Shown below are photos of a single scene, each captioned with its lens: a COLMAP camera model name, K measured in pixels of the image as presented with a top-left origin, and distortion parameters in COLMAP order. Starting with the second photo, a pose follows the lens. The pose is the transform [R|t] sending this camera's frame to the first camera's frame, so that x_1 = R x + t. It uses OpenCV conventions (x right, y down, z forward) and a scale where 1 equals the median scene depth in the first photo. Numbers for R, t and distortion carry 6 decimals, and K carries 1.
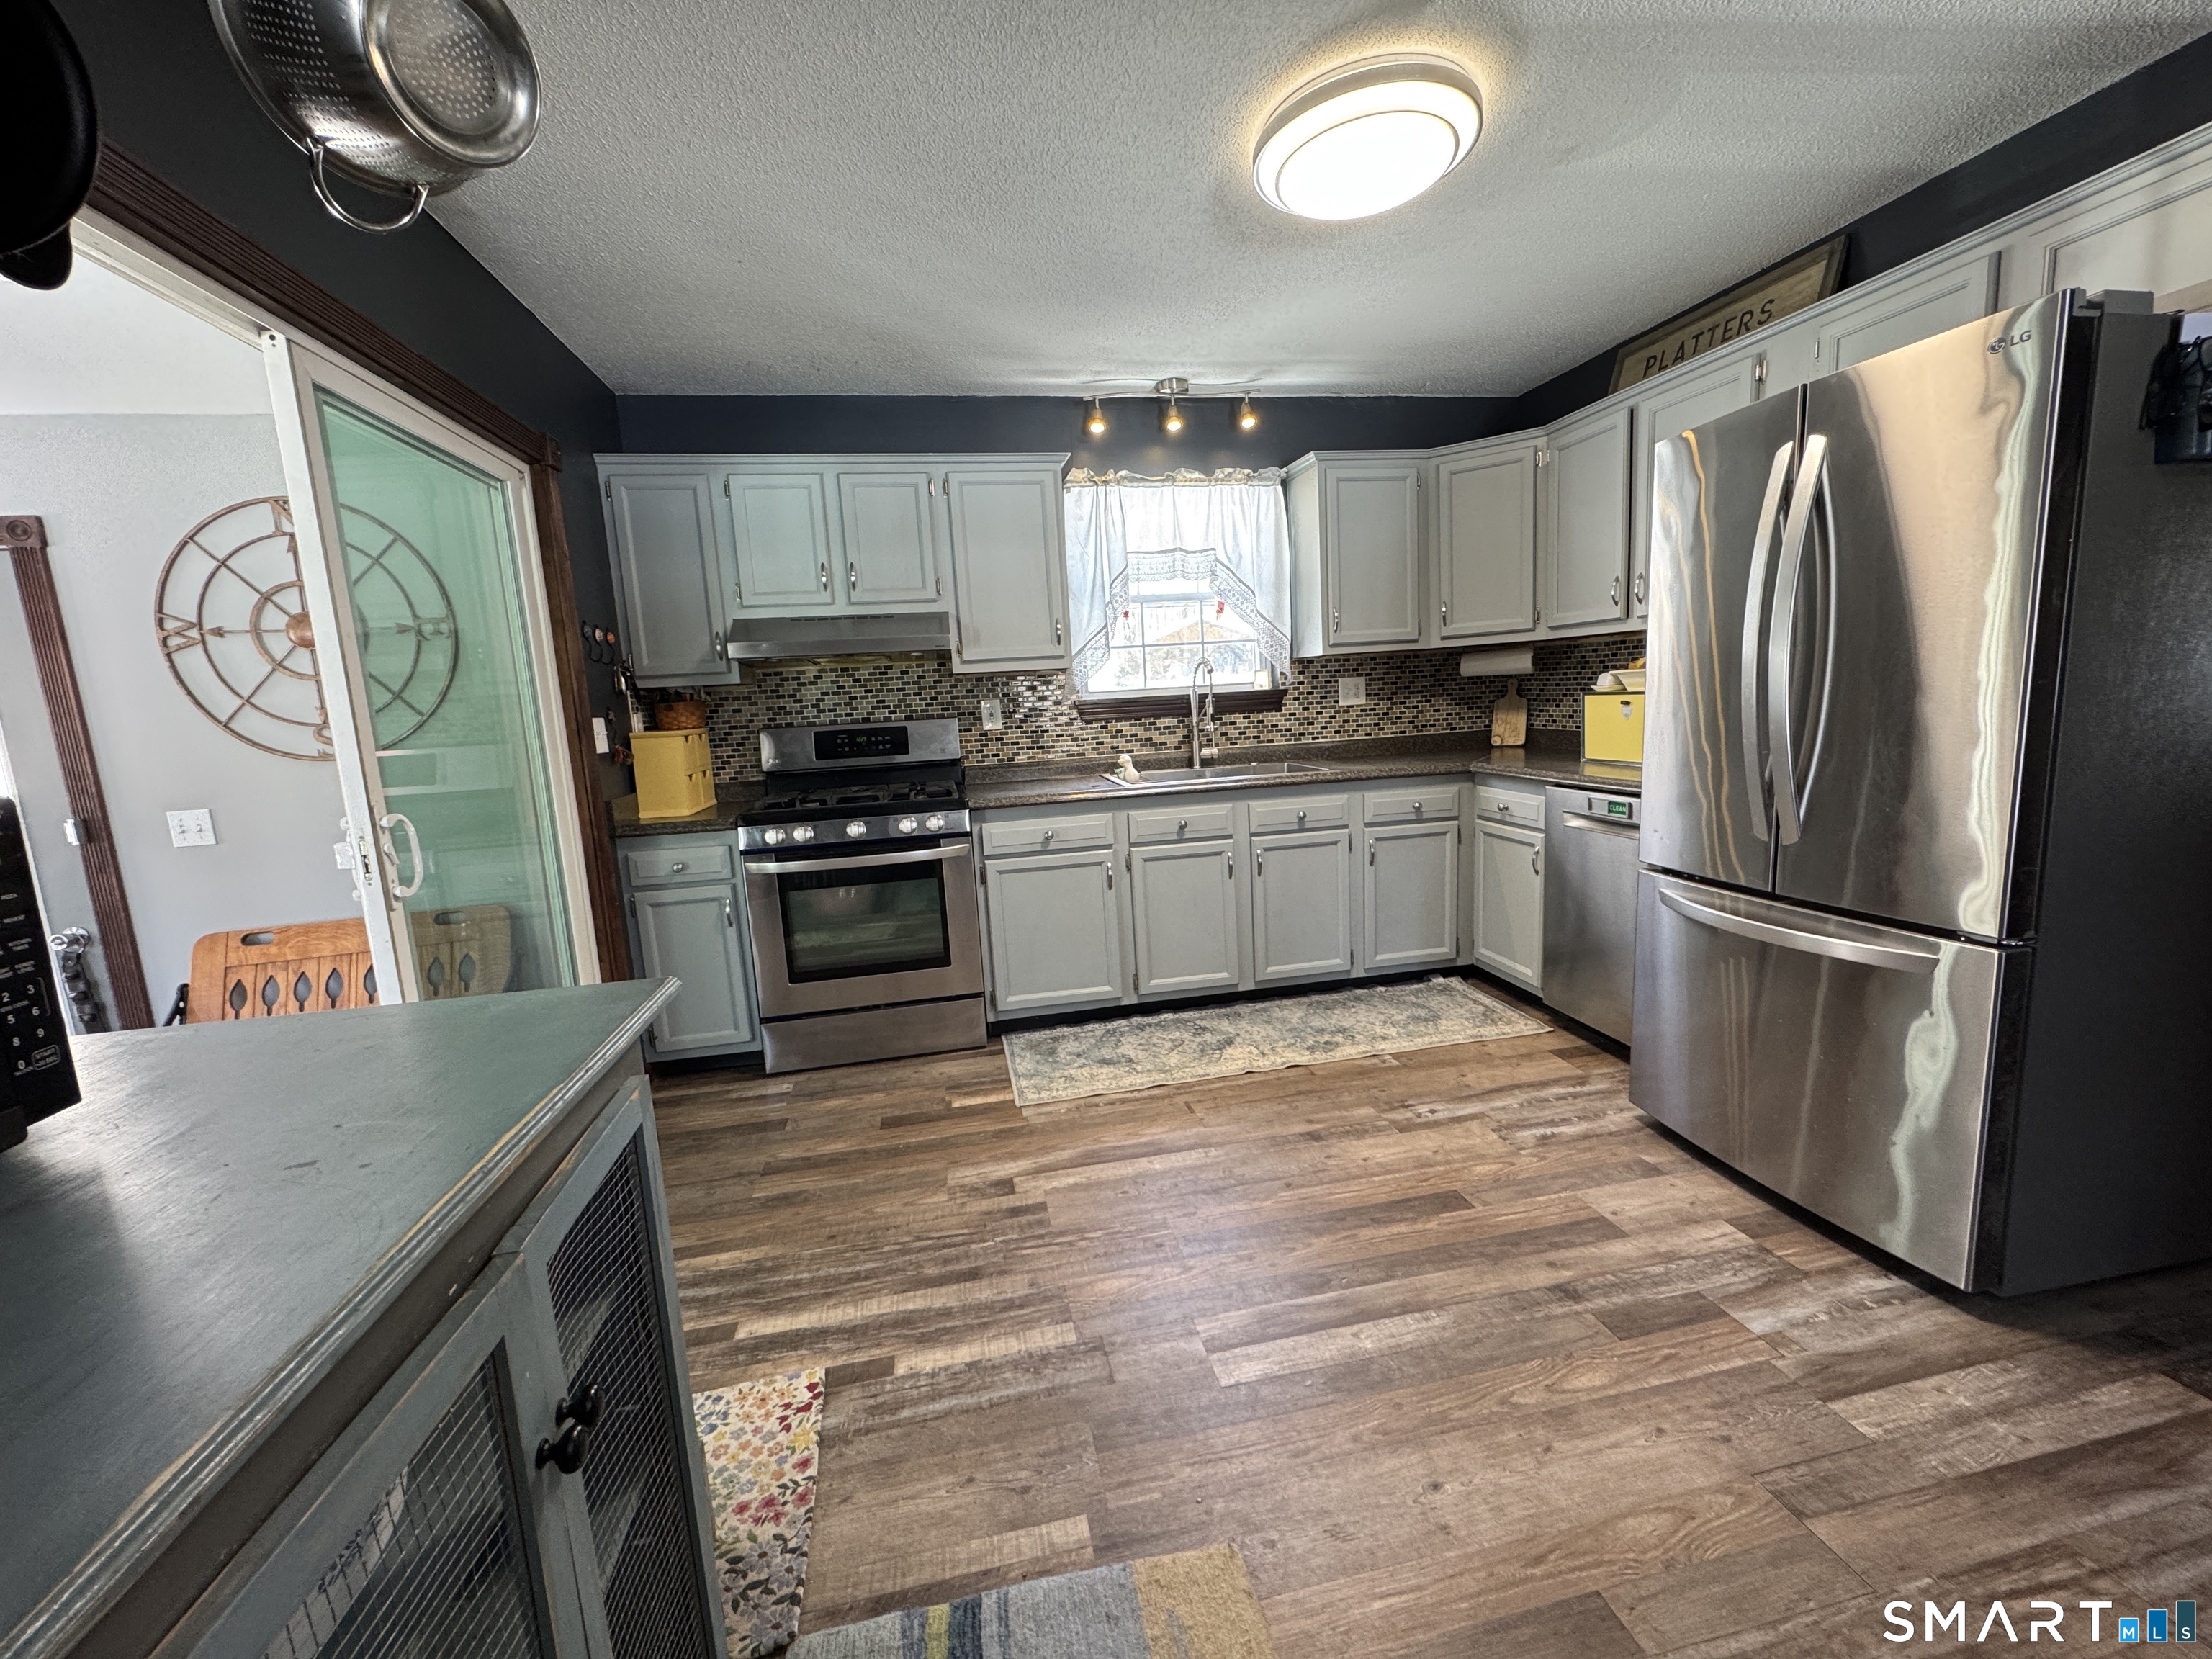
lens RADIAL K [[890.4, 0, 1116.3], [0, 890.4, 834.3], [0, 0, 1]] dist [-0.001649, 0.000549]
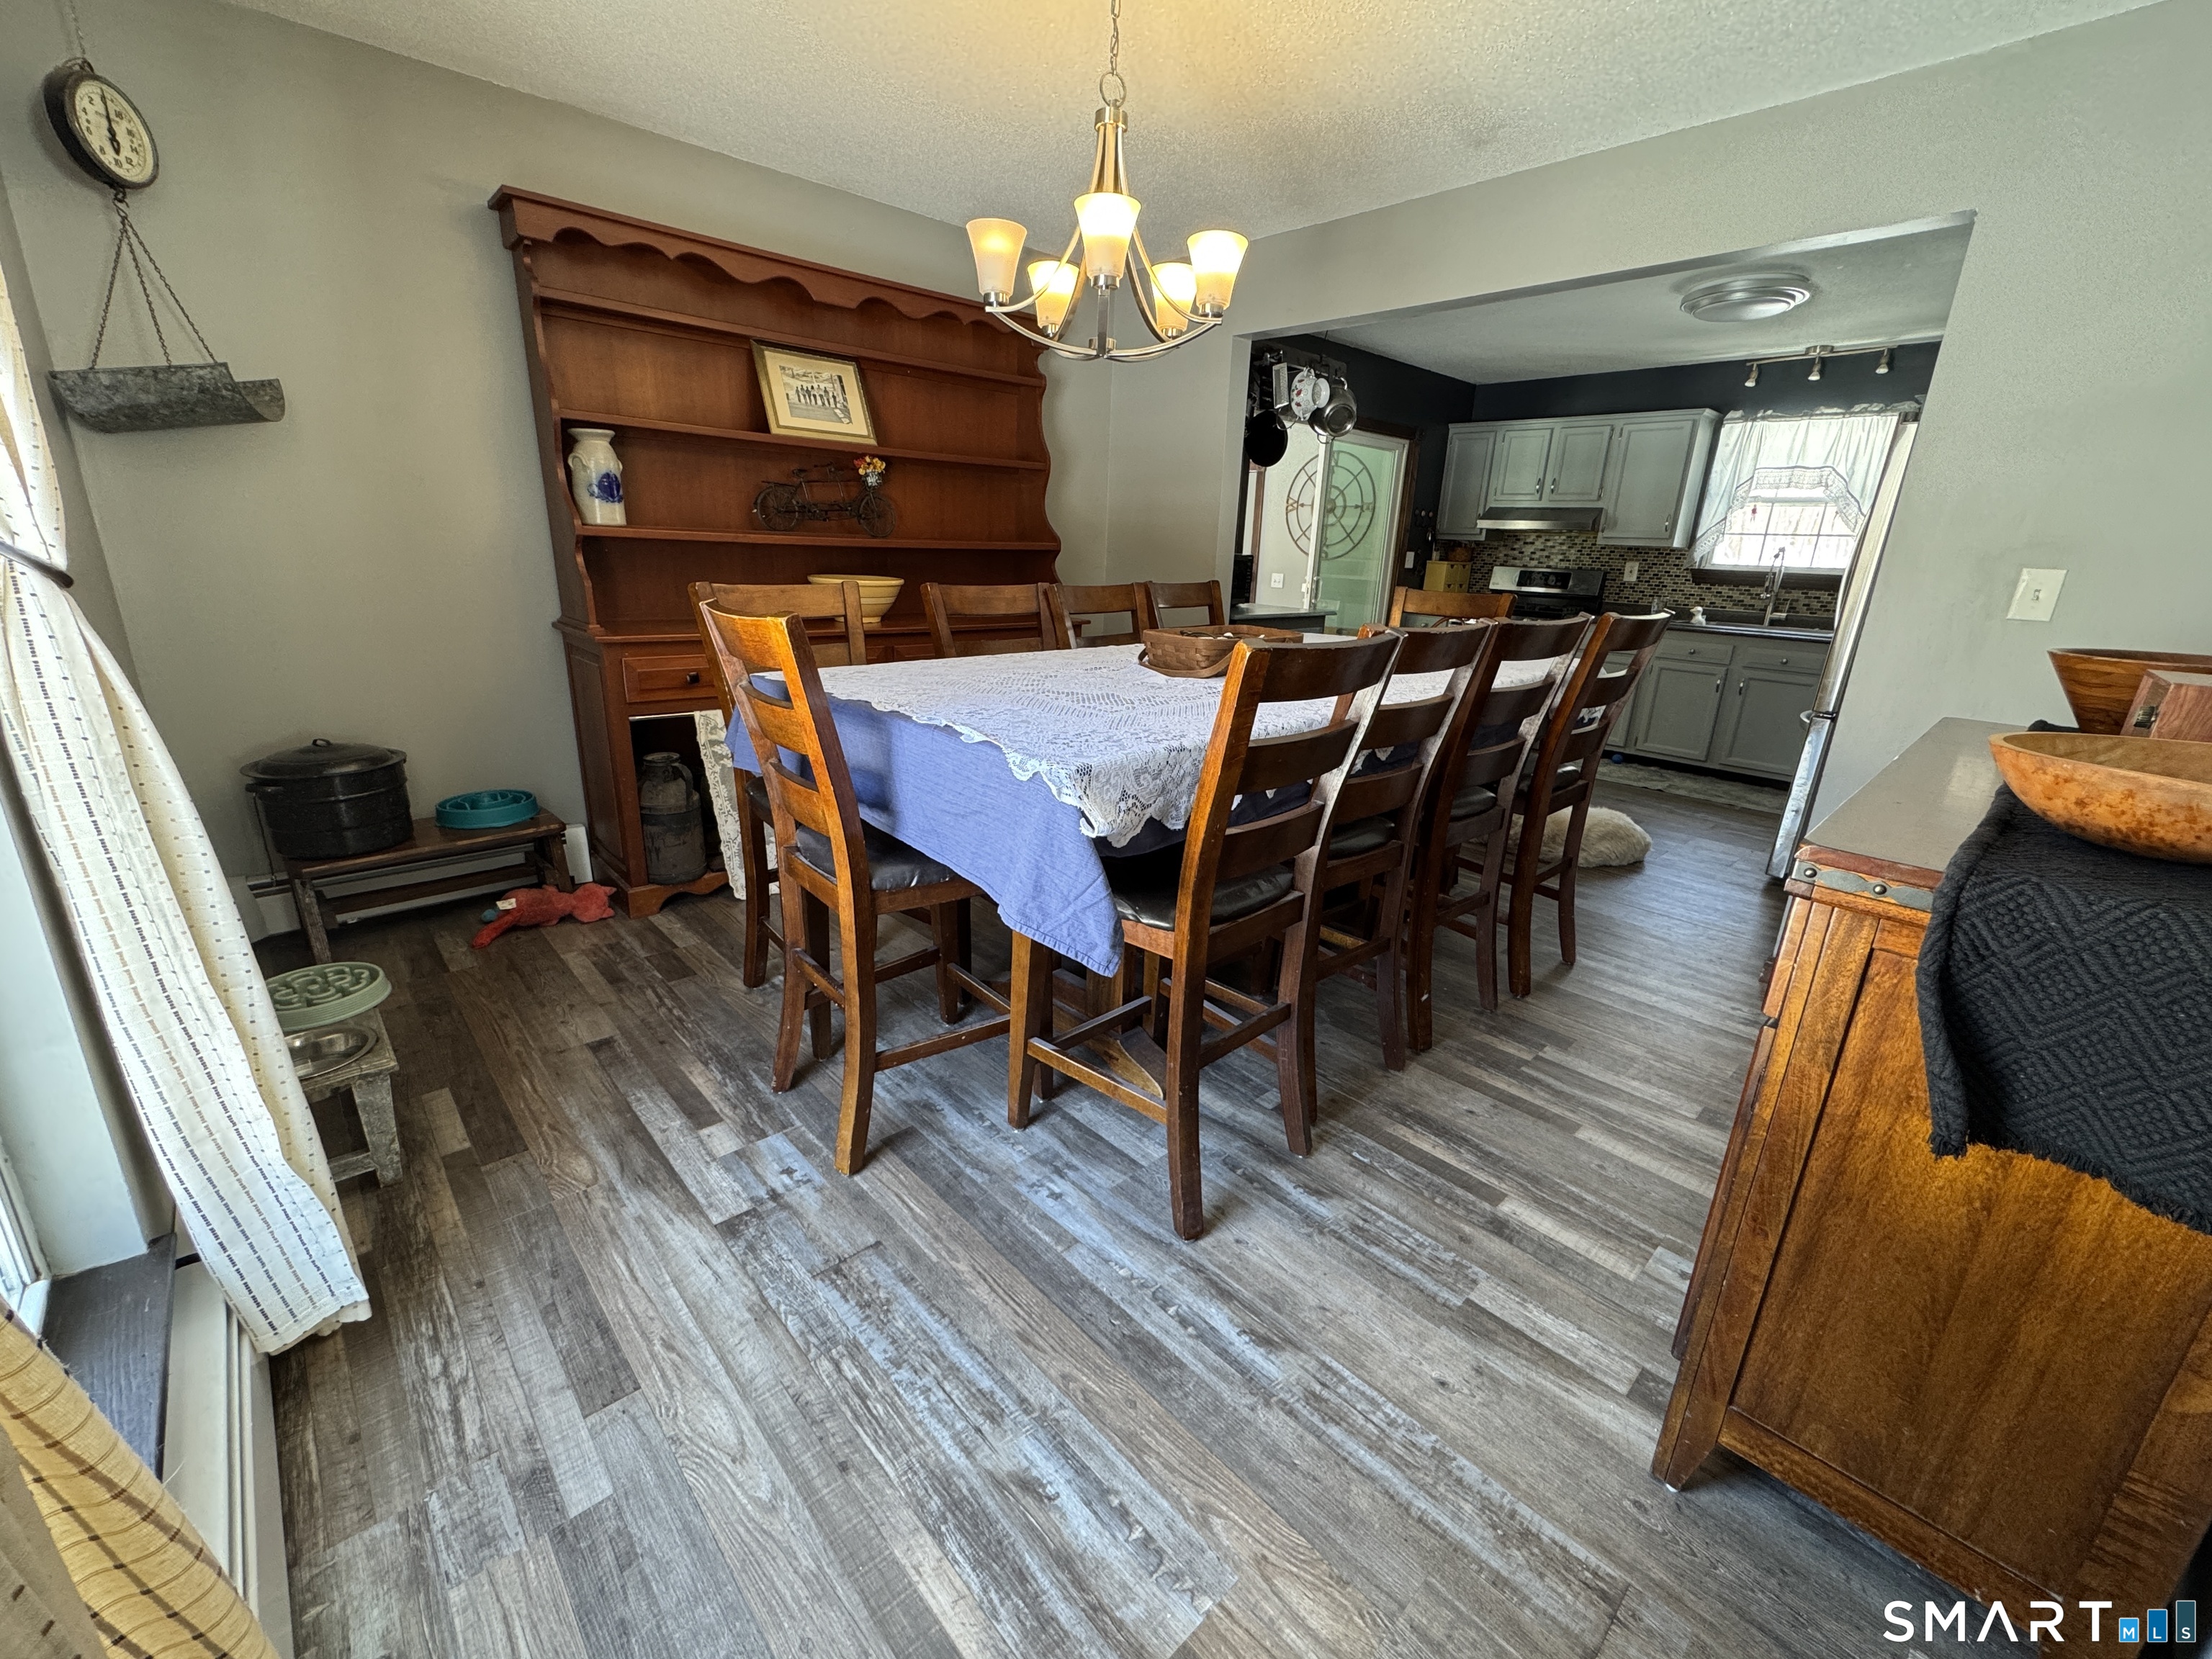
lens RADIAL K [[890.4, 0, 1107.3], [0, 890.4, 835.6], [0, 0, 1]] dist [-0.001649, 0.000549]
pose [[0.530947, 0.336859, -0.777574, 0.877916], [-0.195348, 0.941535, 0.274501, 0.067546], [0.824581, 0.006152, 0.565710, -0.792235]]
